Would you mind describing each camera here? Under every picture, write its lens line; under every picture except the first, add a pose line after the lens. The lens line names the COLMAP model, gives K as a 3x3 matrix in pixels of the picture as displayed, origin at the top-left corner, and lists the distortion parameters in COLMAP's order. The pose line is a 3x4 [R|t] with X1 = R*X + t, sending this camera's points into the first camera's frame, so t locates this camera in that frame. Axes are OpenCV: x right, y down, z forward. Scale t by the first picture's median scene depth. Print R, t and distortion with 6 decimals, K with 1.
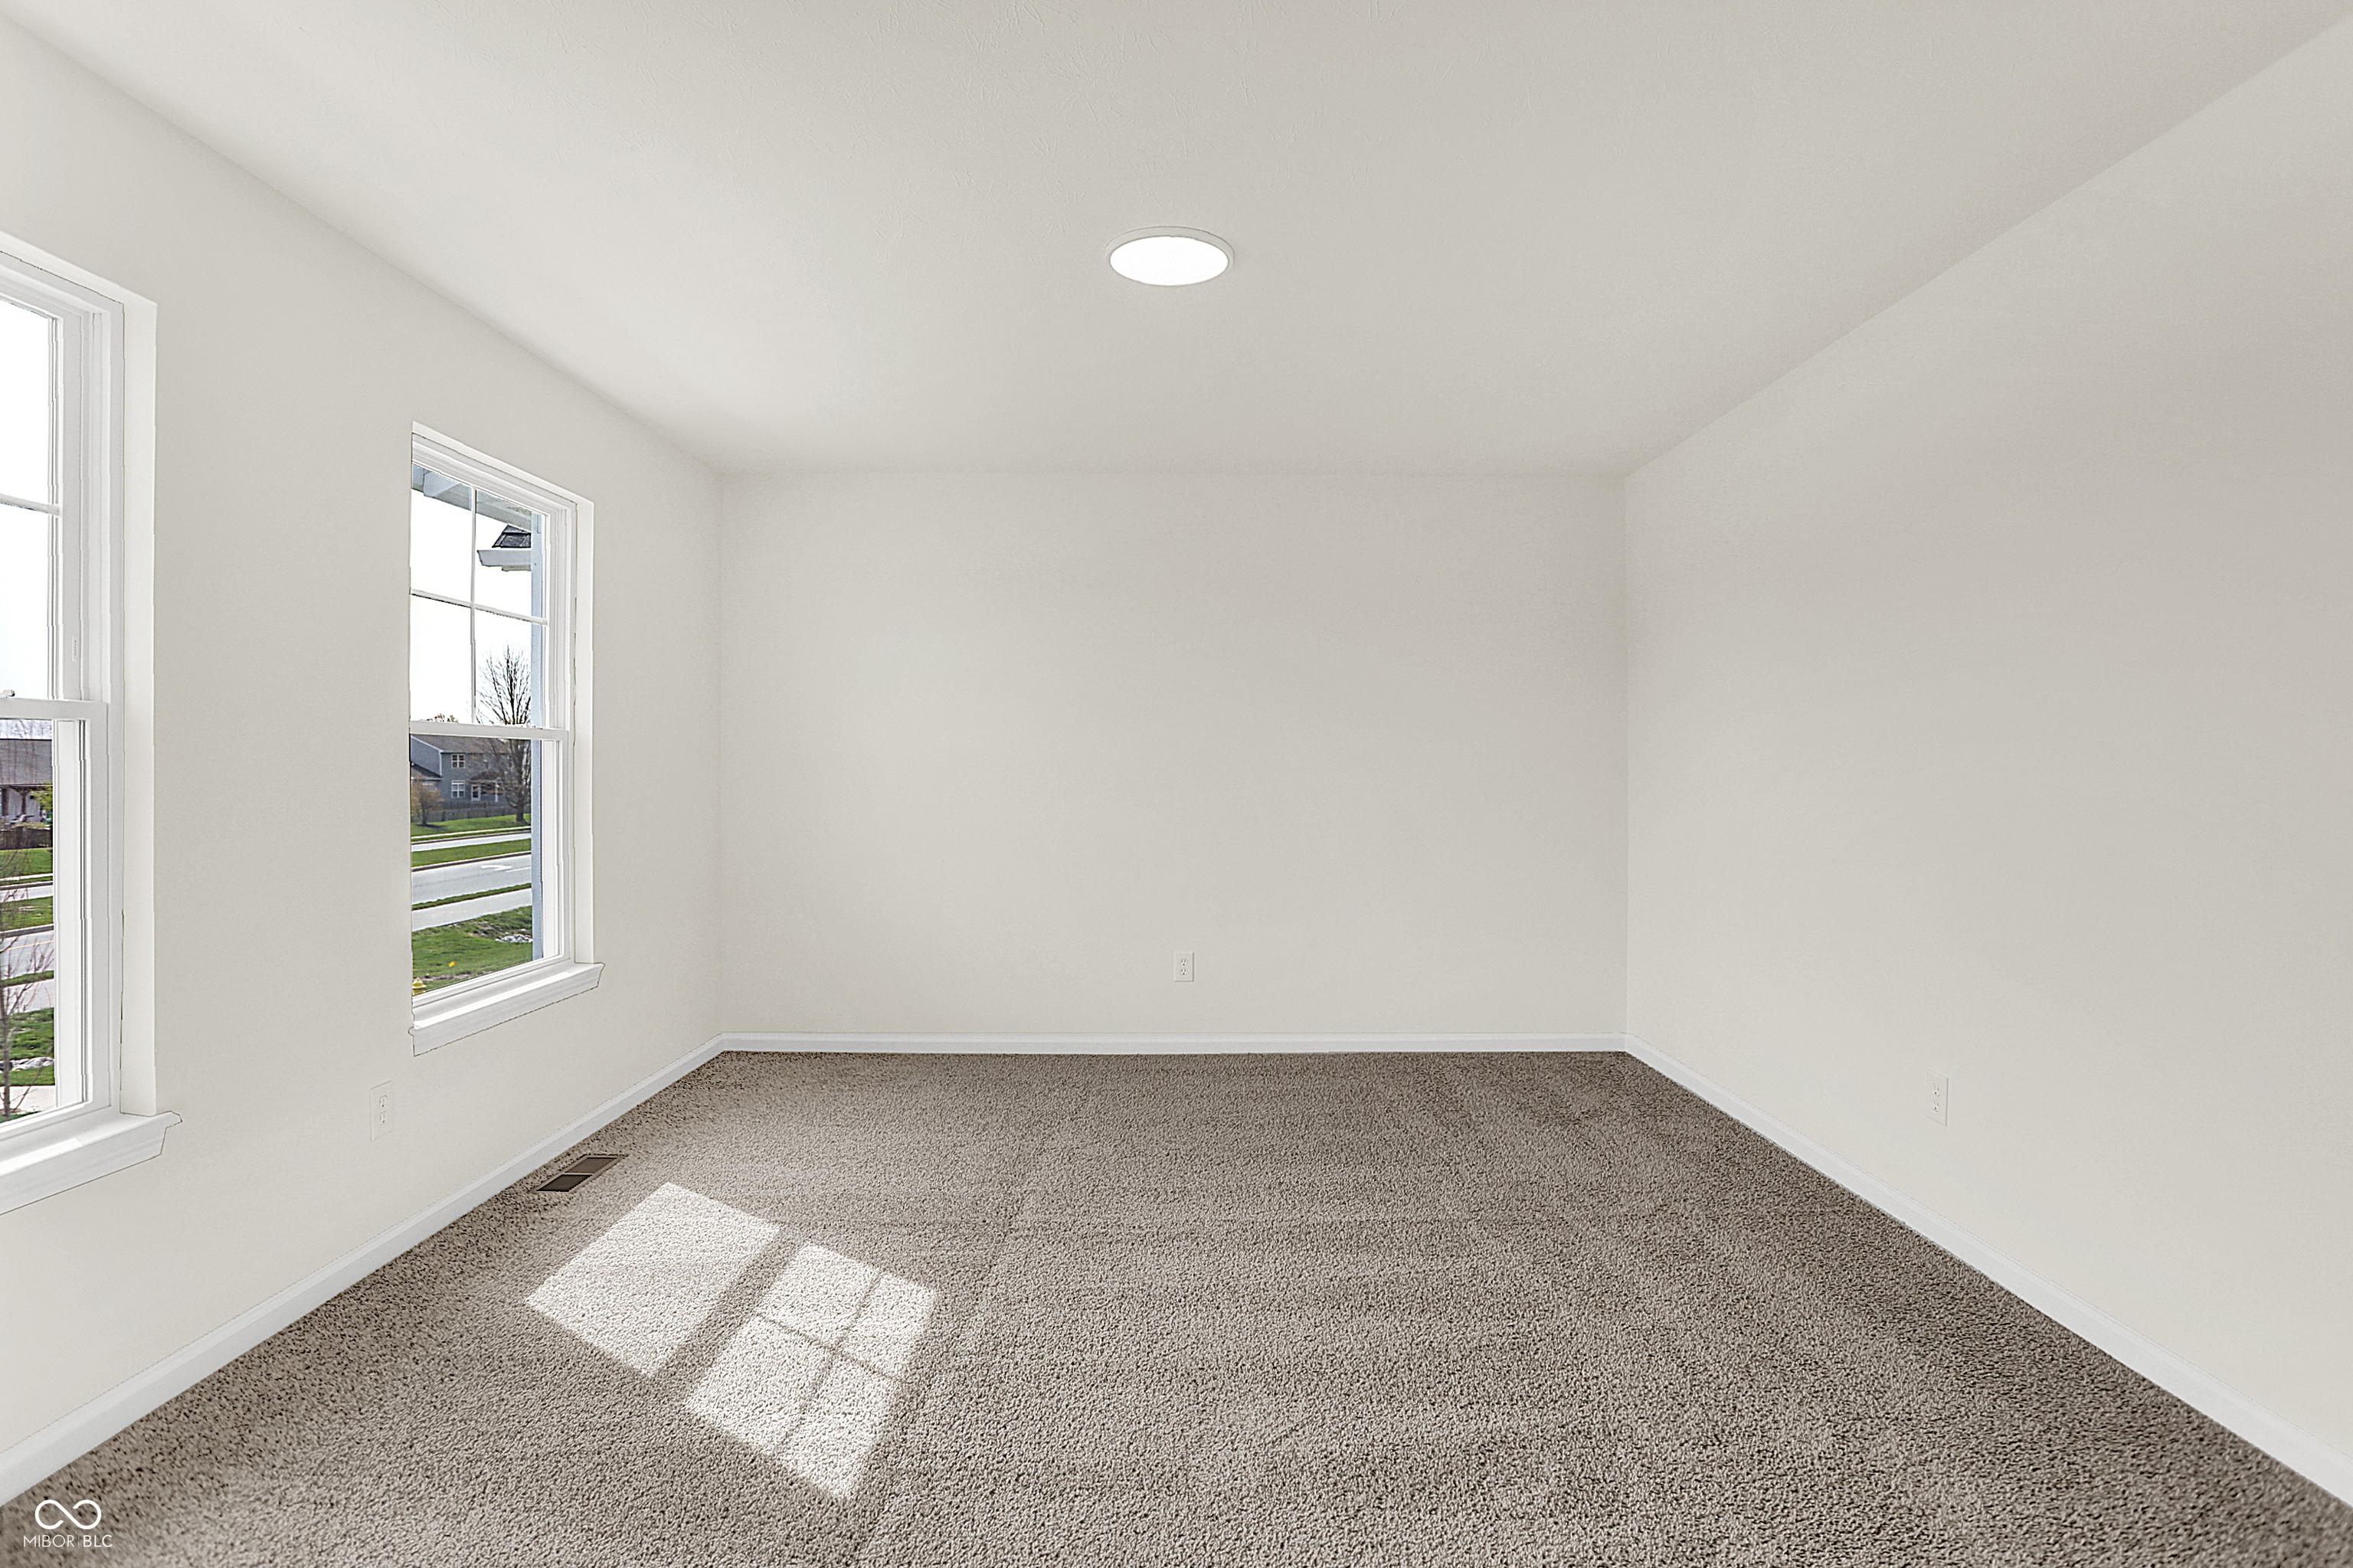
lens RADIAL K [[1163.3, 0, 1175.9], [0, 1163.3, 765.7], [0, 0, 1]] dist [-0.030760, 0.000257]
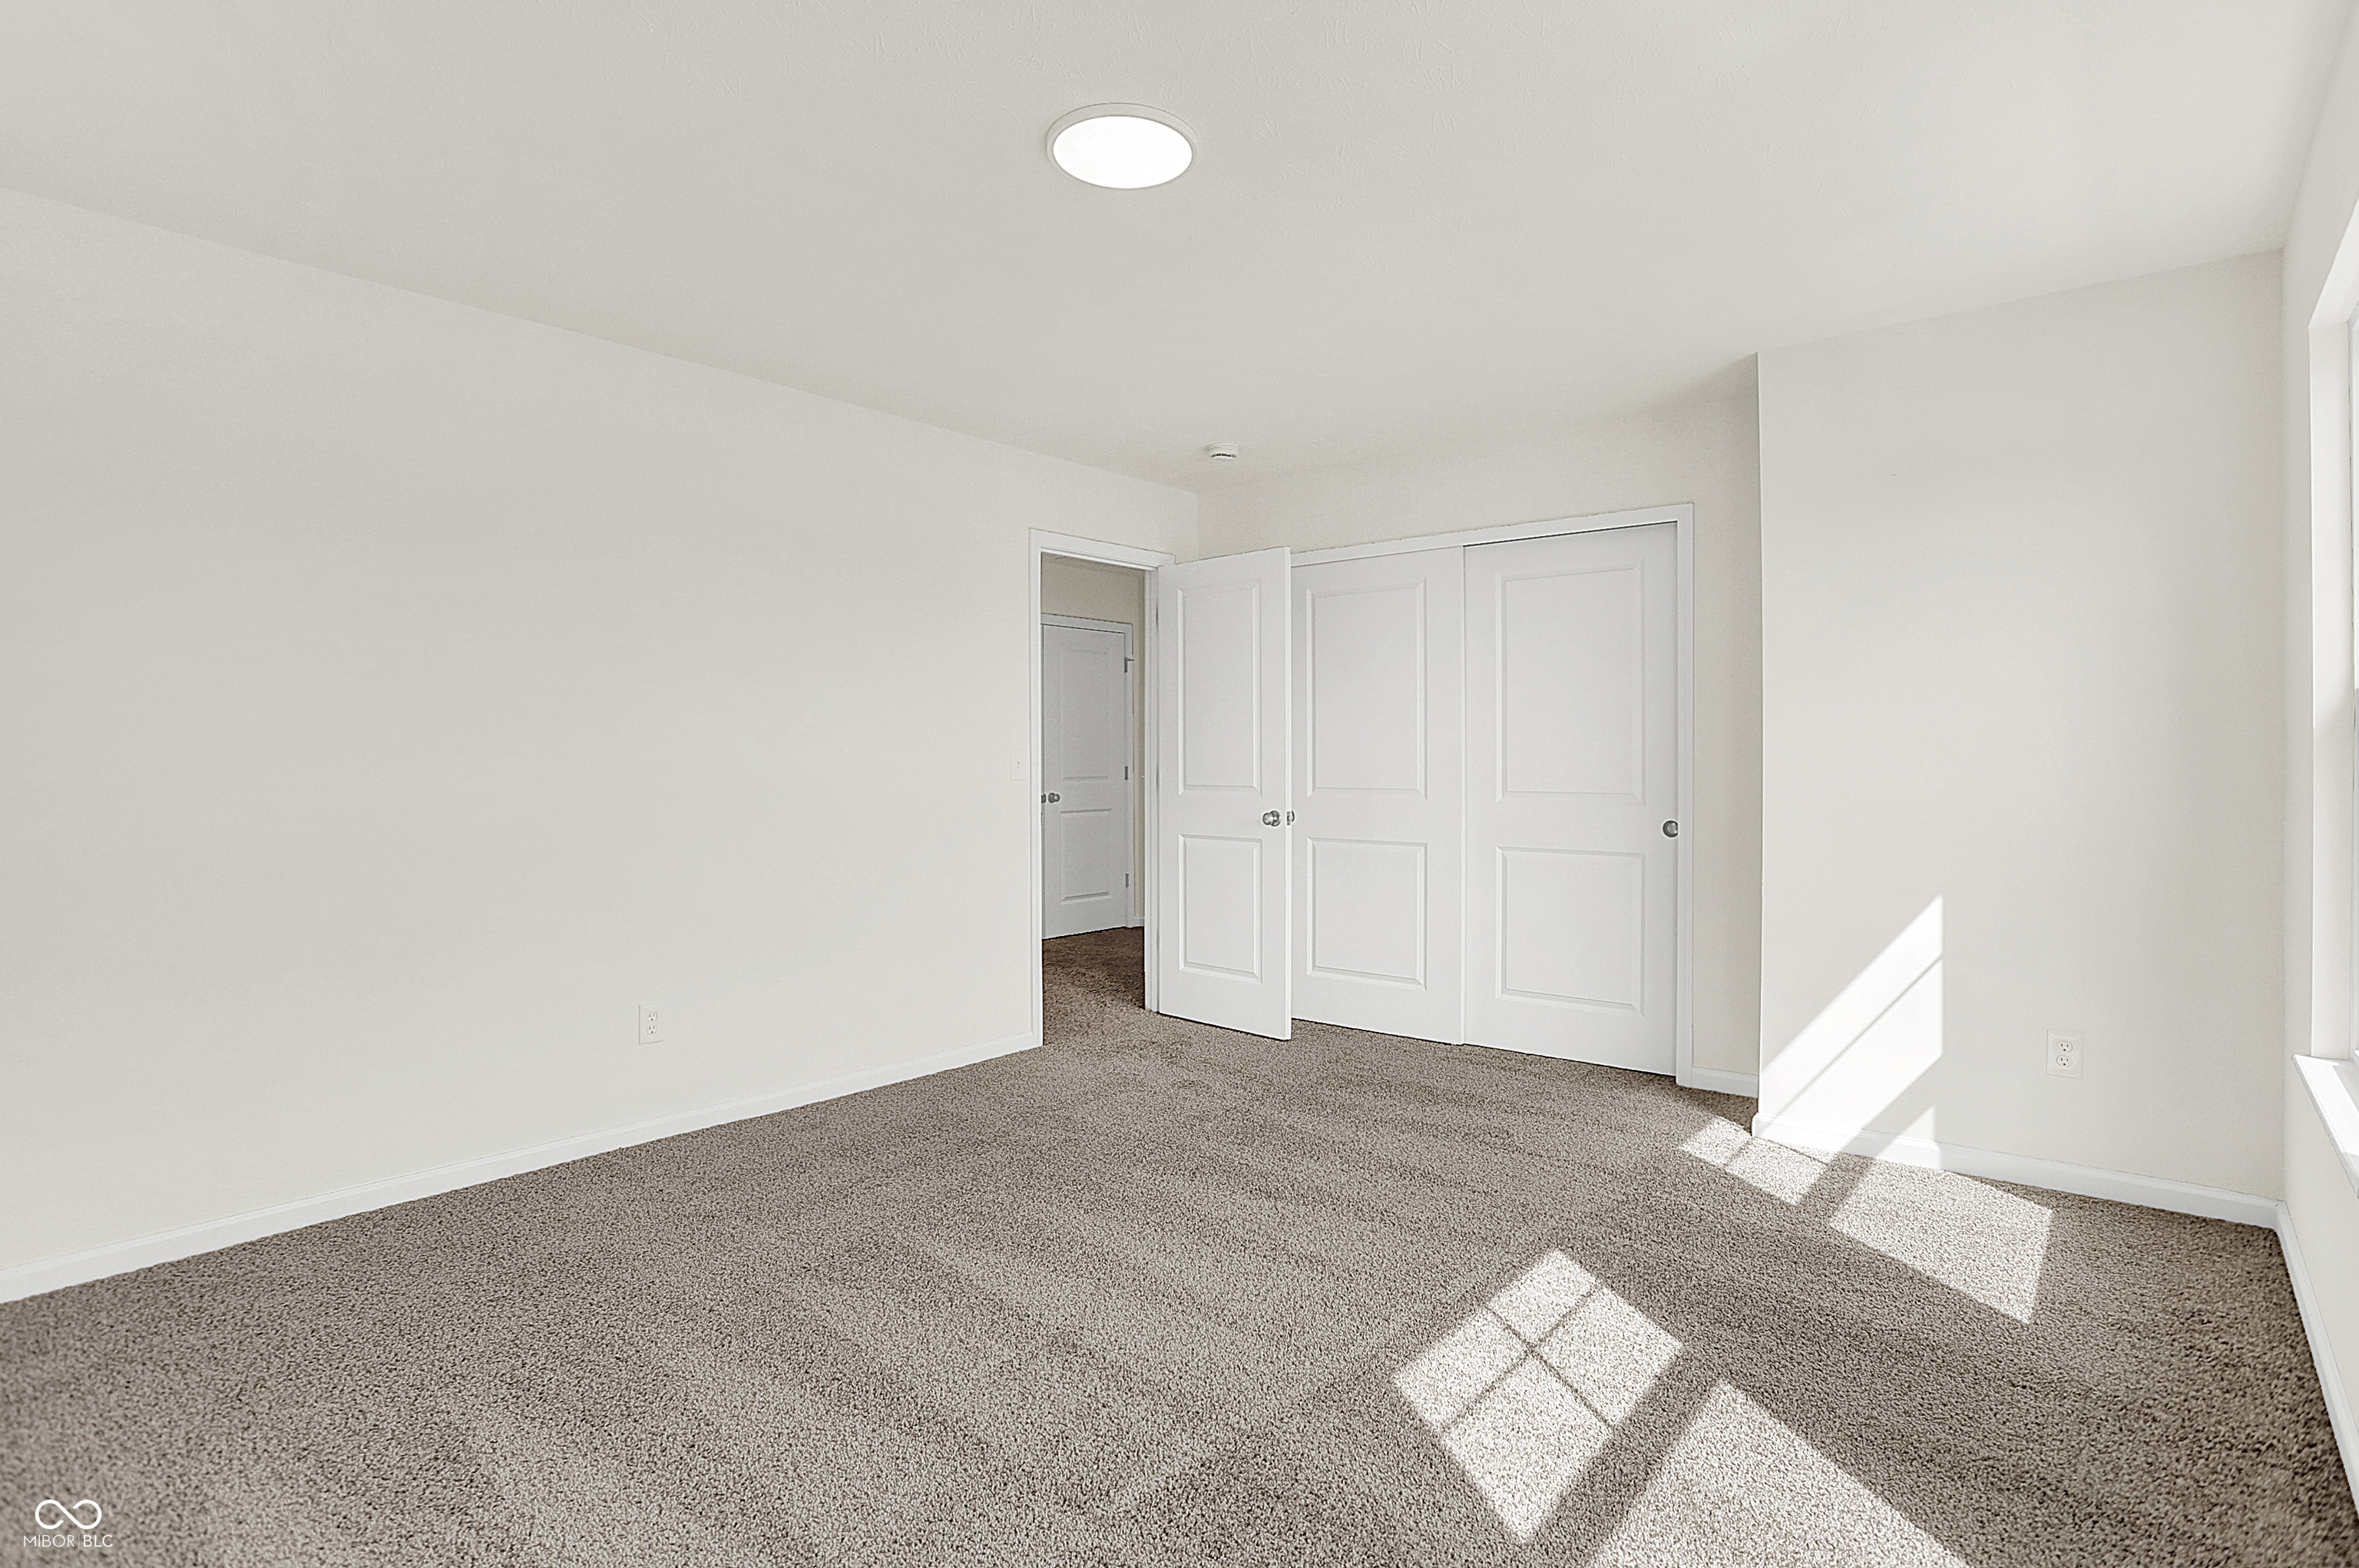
lens RADIAL K [[1154.9, 0, 1187.8], [0, 1154.9, 755.0], [0, 0, 1]] dist [-0.016585, 0.000061]
pose [[-0.755517, -0.005601, 0.655105, -0.595273], [0.001376, 0.999948, 0.010137, -0.000103], [-0.655127, 0.008560, -0.755470, 1.610841]]
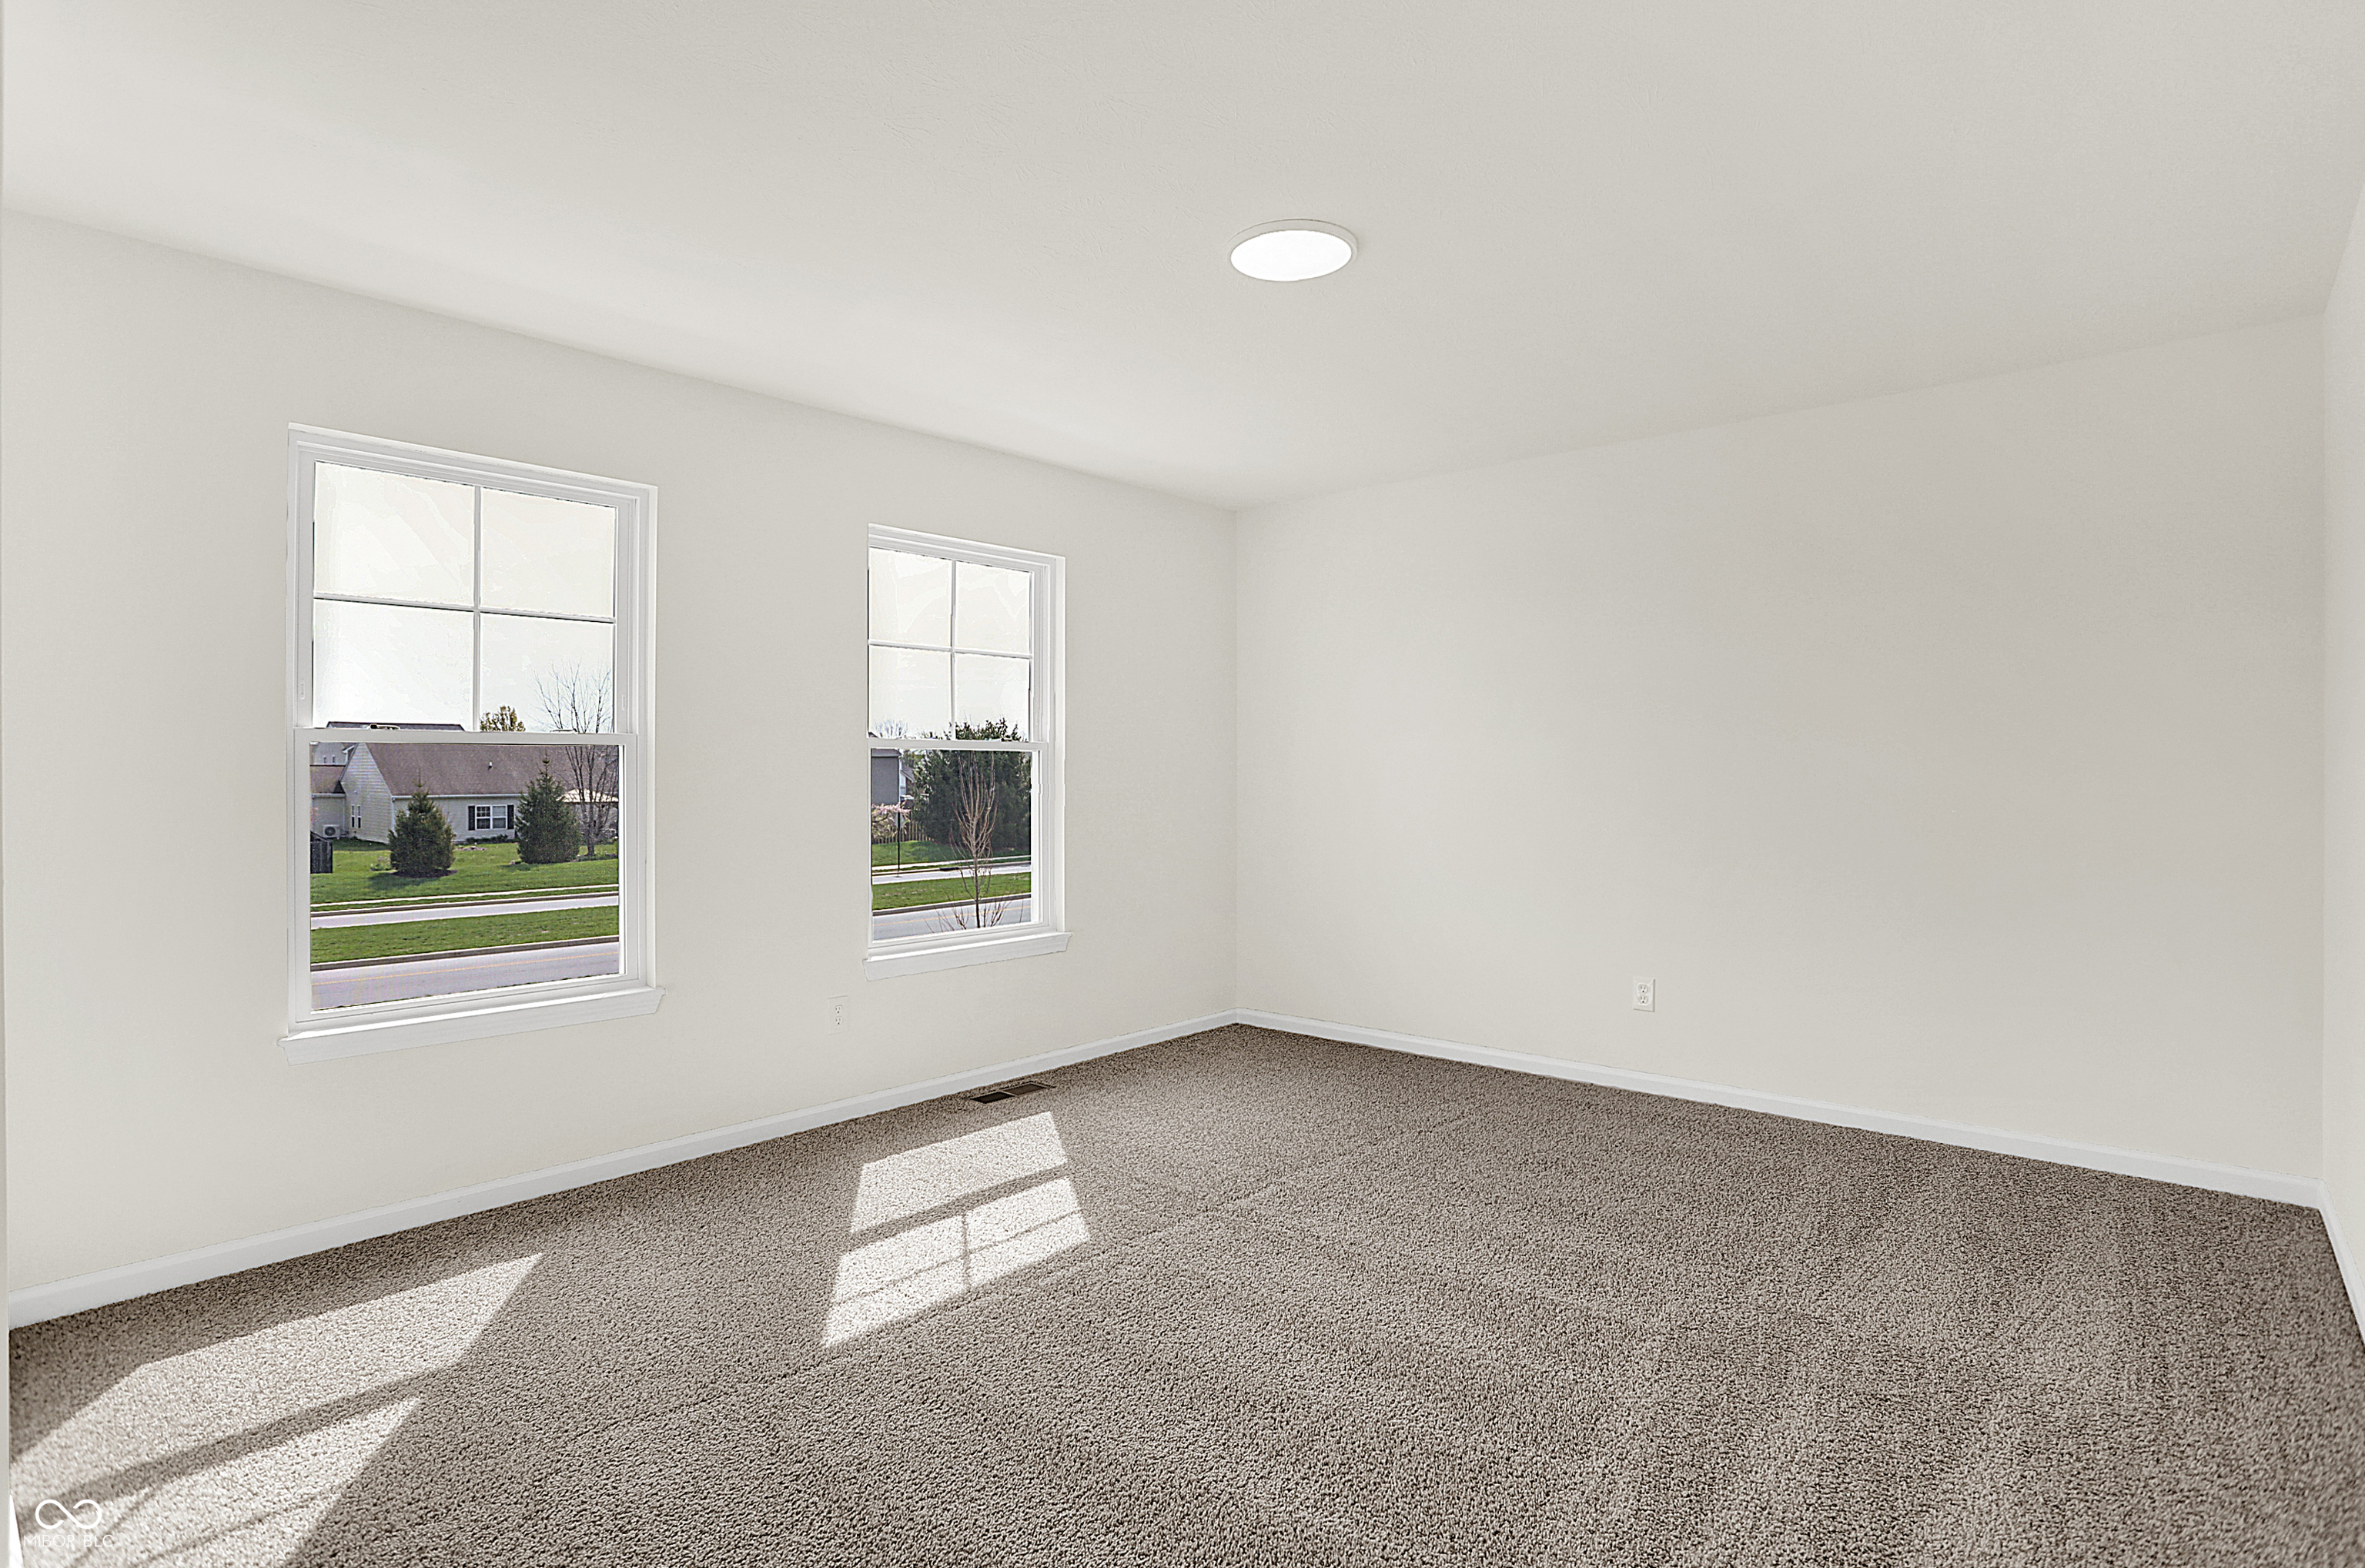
lens RADIAL K [[1157.8, 0, 1190.8], [0, 1157.8, 754.9], [0, 0, 1]] dist [-0.016585, 0.000061]
pose [[0.745106, -0.023266, -0.666541, 0.581405], [0.011301, 0.999688, -0.022261, 0.015759], [0.666851, 0.009055, 0.745136, 0.217834]]
